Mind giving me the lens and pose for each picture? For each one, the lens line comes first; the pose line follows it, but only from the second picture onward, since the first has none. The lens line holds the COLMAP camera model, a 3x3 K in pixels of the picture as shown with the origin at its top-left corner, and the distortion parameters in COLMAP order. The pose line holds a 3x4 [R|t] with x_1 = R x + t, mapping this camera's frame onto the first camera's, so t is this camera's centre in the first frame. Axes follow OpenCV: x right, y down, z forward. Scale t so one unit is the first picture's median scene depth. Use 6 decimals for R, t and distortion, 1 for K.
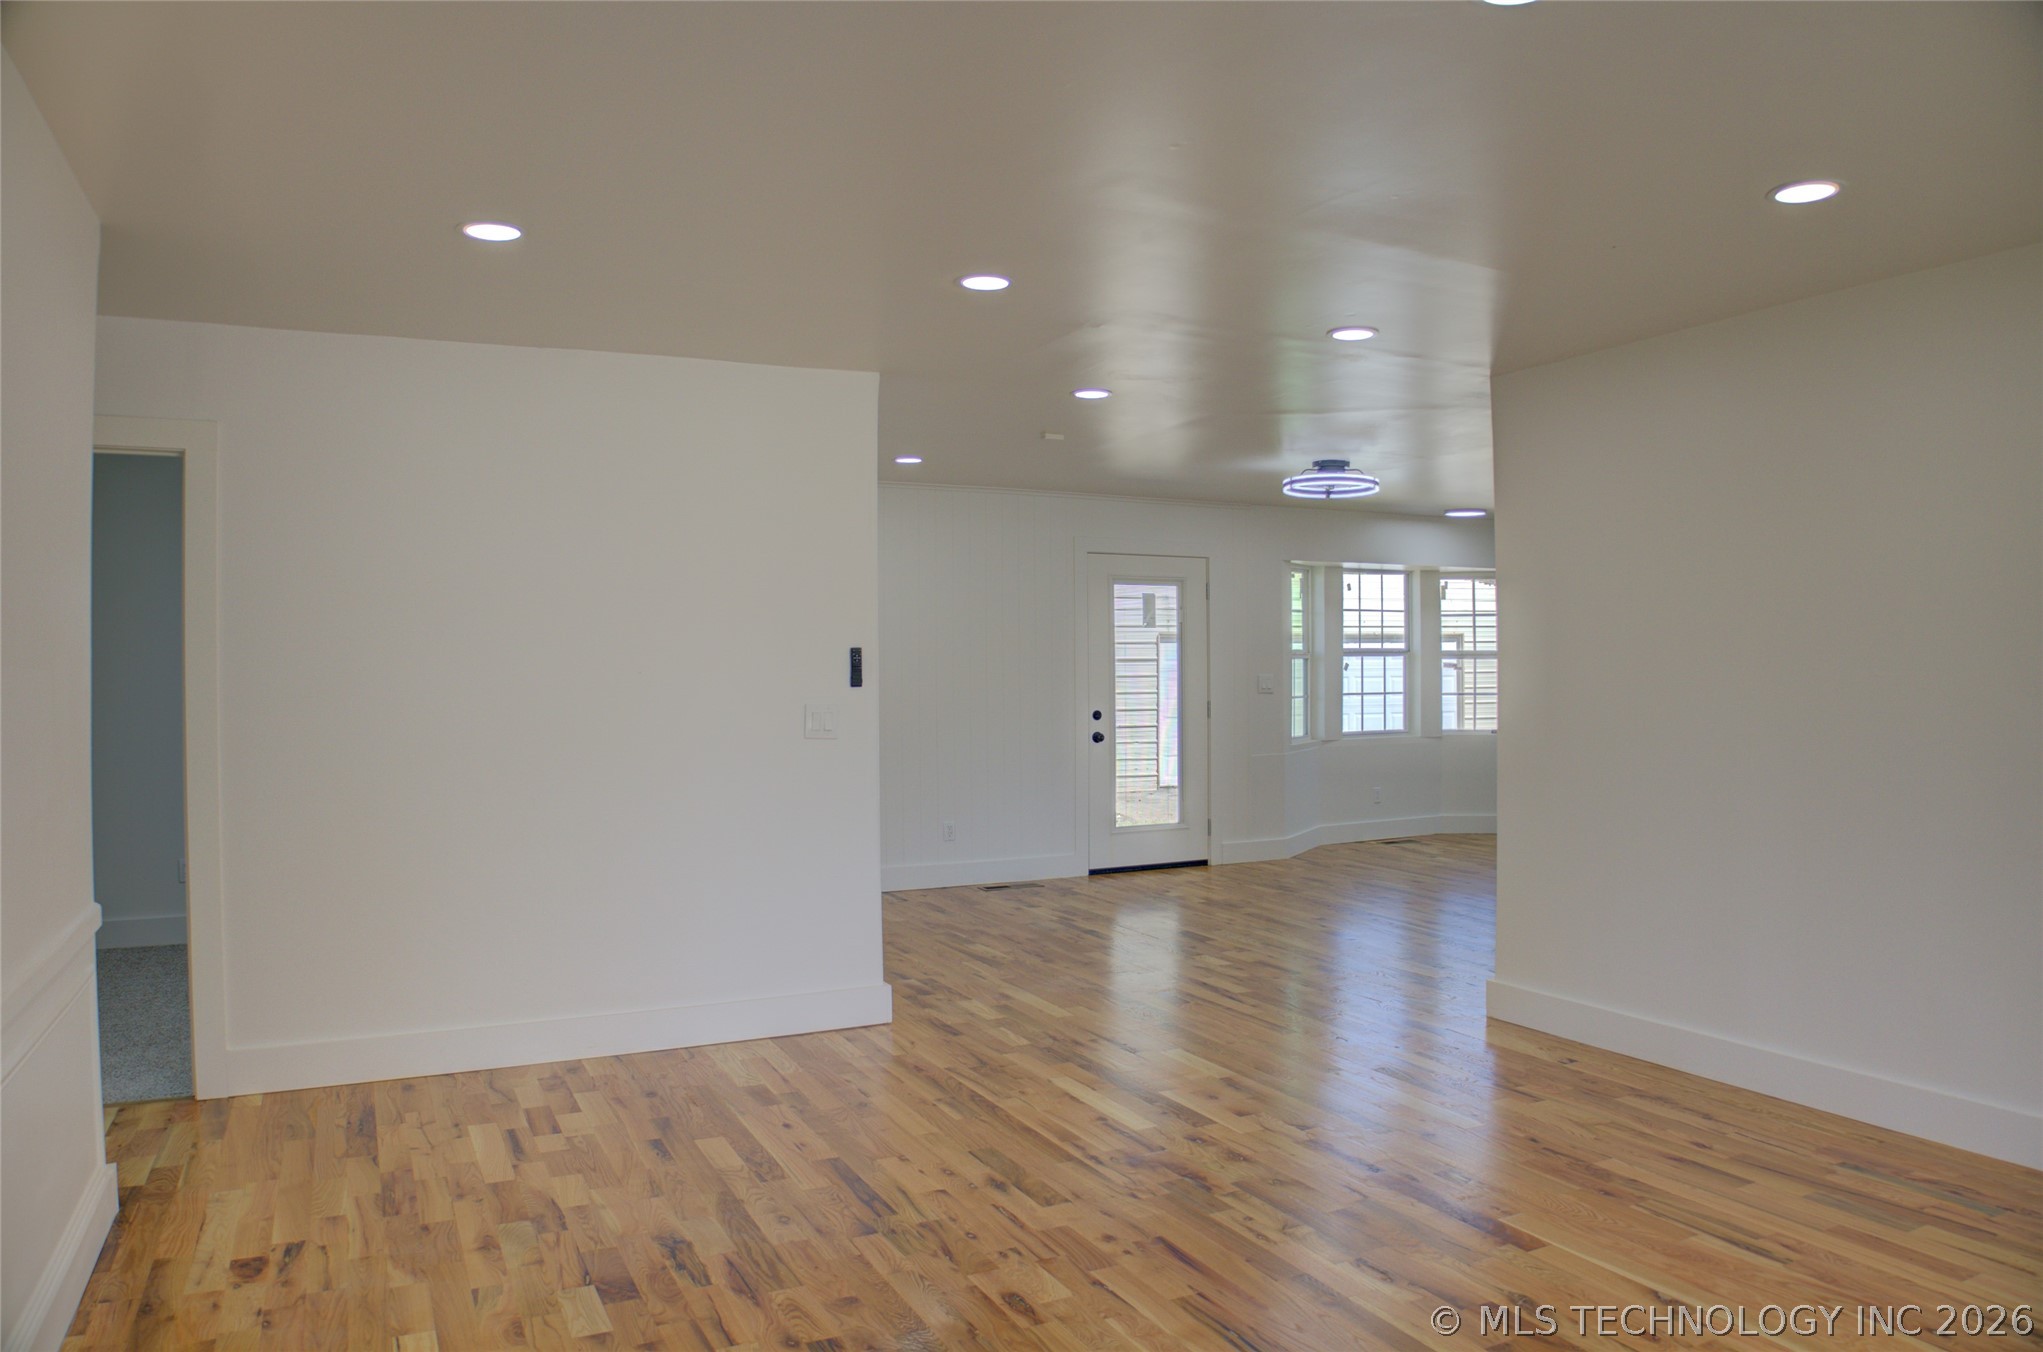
lens RADIAL K [[1397.2, 0, 1029.9], [0, 1397.2, 659.3], [0, 0, 1]] dist [-0.132397, 0.046688]
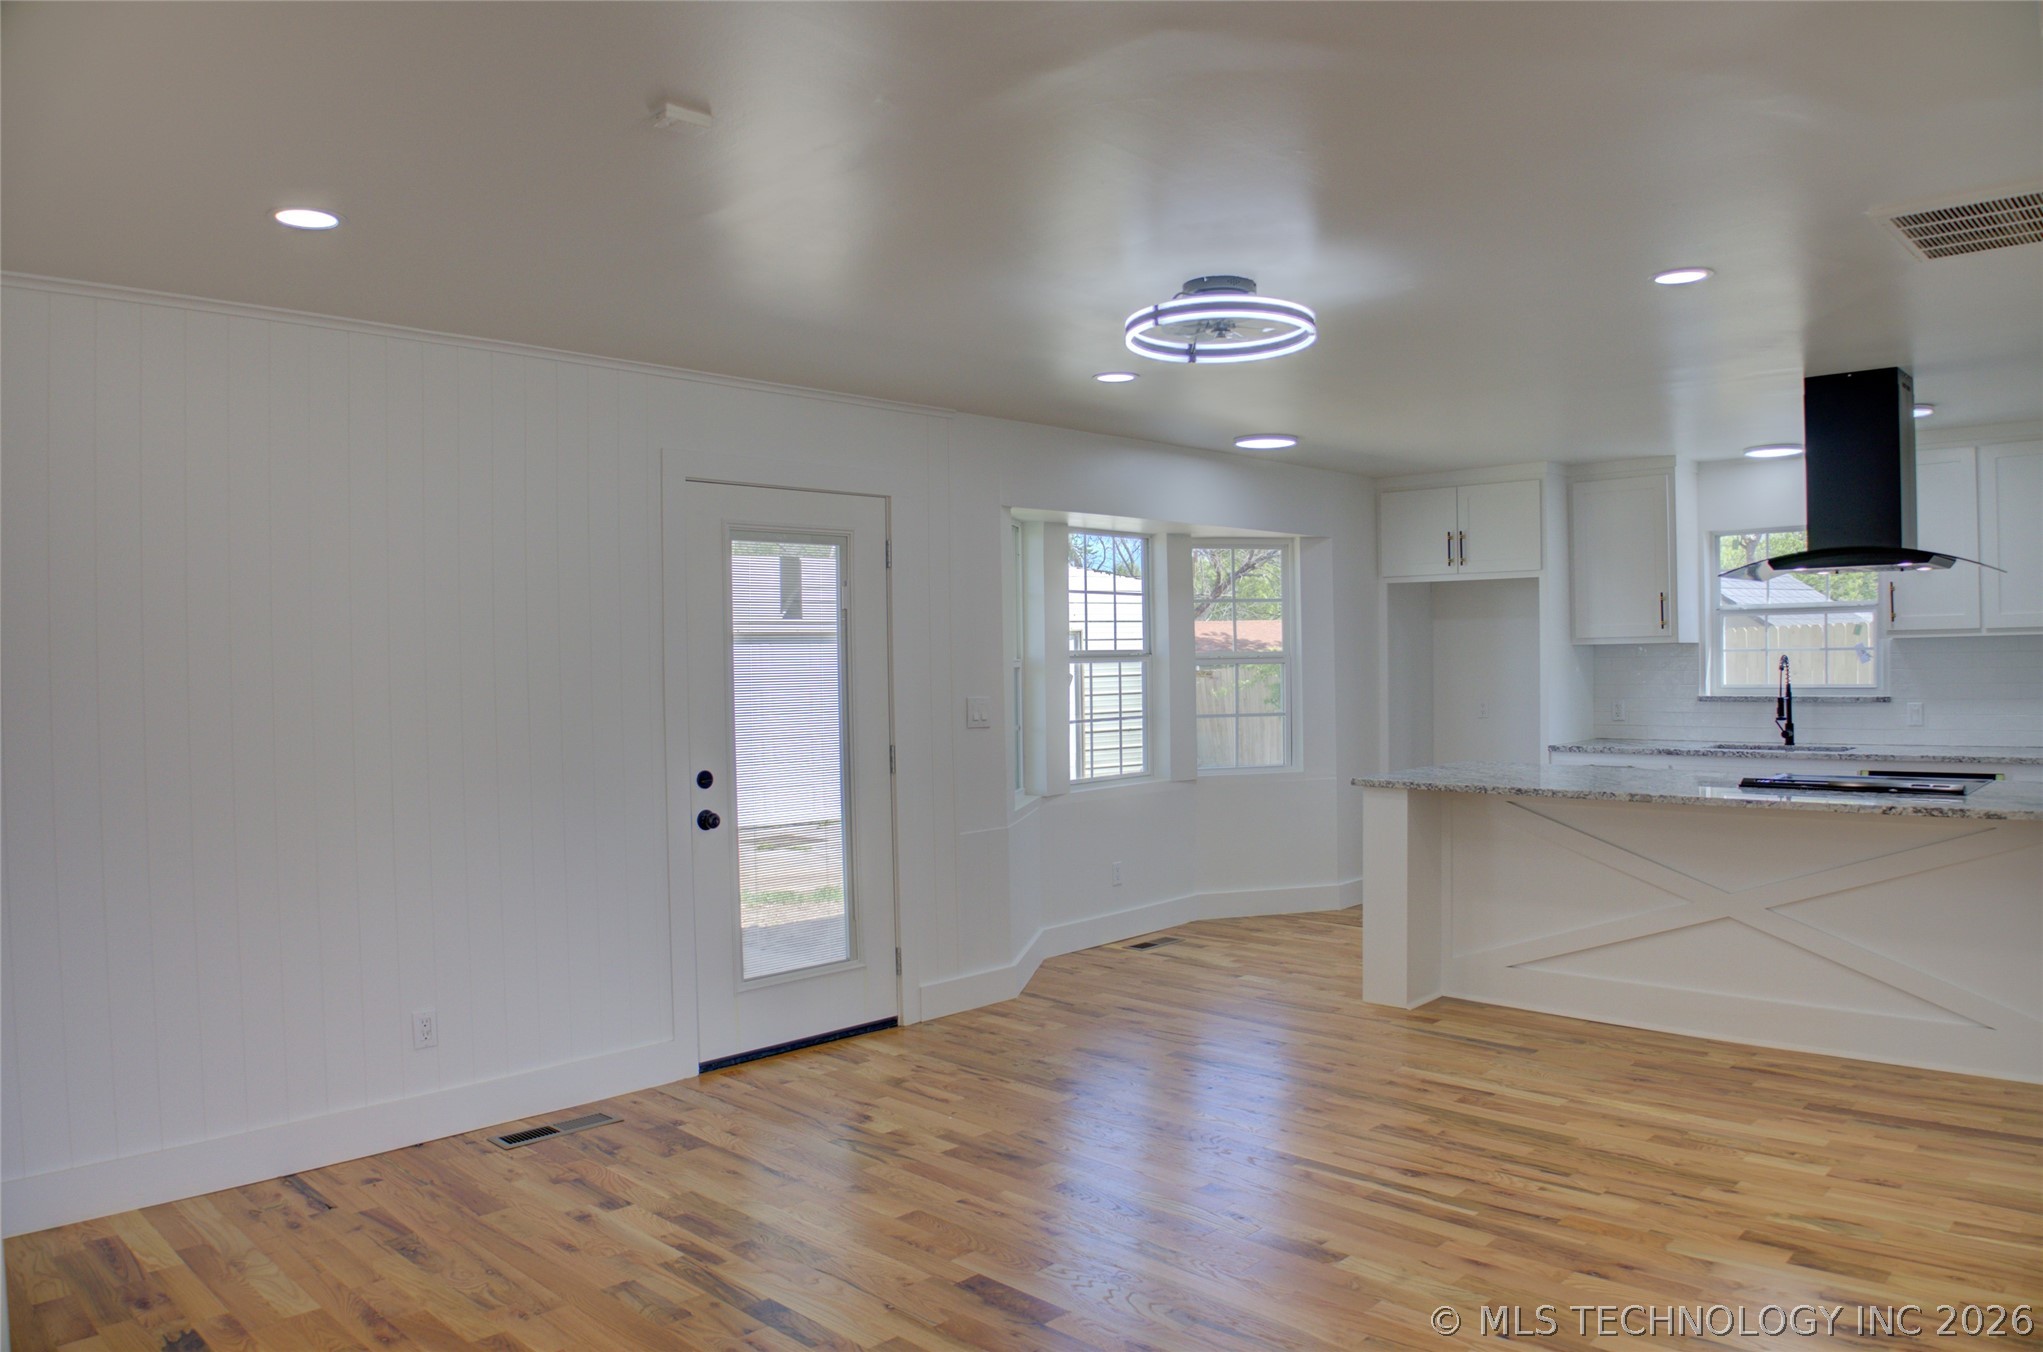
lens RADIAL K [[1397.2, 0, 1012.0], [0, 1397.2, 660.3], [0, 0, 1]] dist [-0.132397, 0.046688]
pose [[0.942472, -0.014277, 0.333979, -0.018424], [0.014184, 0.999896, 0.002717, -0.006226], [-0.333983, 0.002176, 0.942577, 0.436295]]
